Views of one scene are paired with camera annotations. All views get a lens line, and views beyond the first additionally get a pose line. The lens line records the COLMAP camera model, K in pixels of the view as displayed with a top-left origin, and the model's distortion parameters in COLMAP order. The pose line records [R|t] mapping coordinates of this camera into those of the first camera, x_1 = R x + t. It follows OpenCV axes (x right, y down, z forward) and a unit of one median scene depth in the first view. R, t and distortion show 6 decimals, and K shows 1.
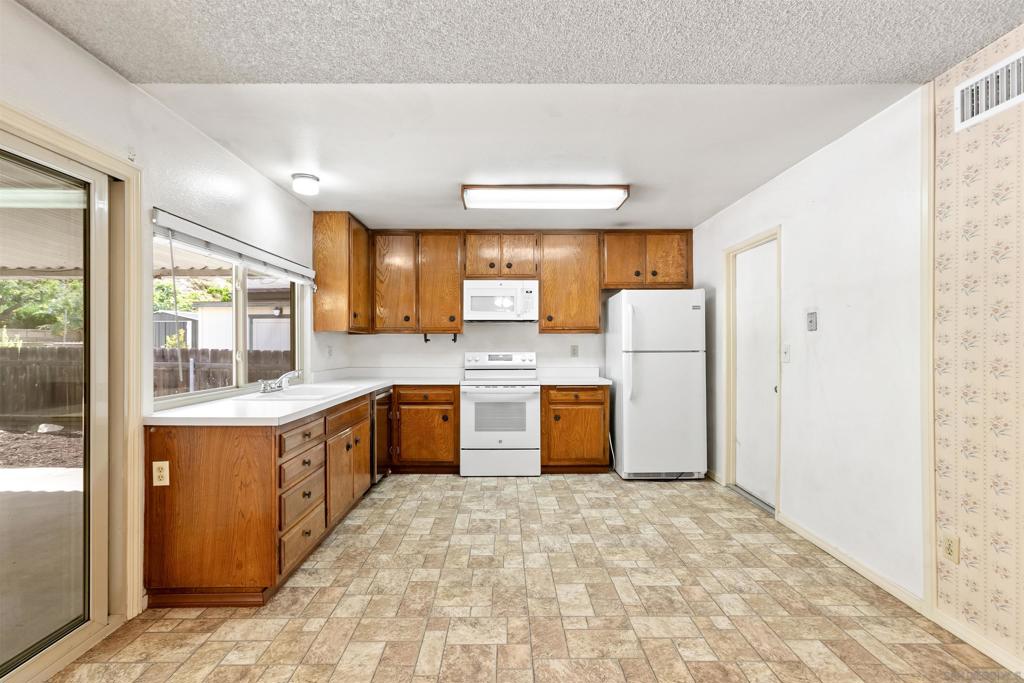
lens RADIAL K [[455.5, 0, 509.1], [0, 455.5, 346.5], [0, 0, 1]] dist [-0.008356, 0.004845]
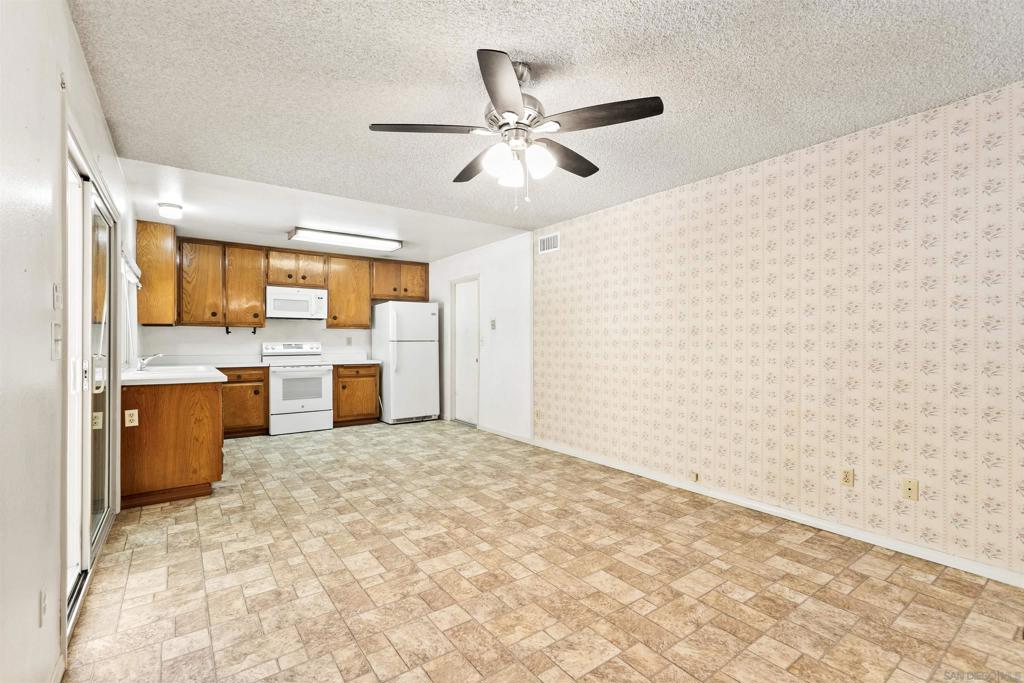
lens RADIAL K [[455.5, 0, 501.8], [0, 455.5, 347.6], [0, 0, 1]] dist [-0.008356, 0.004845]
pose [[0.818241, -0.005980, 0.574844, -0.350203], [-0.000191, 0.999943, 0.010674, 0.018172], [-0.574875, -0.008844, 0.818193, -0.511940]]
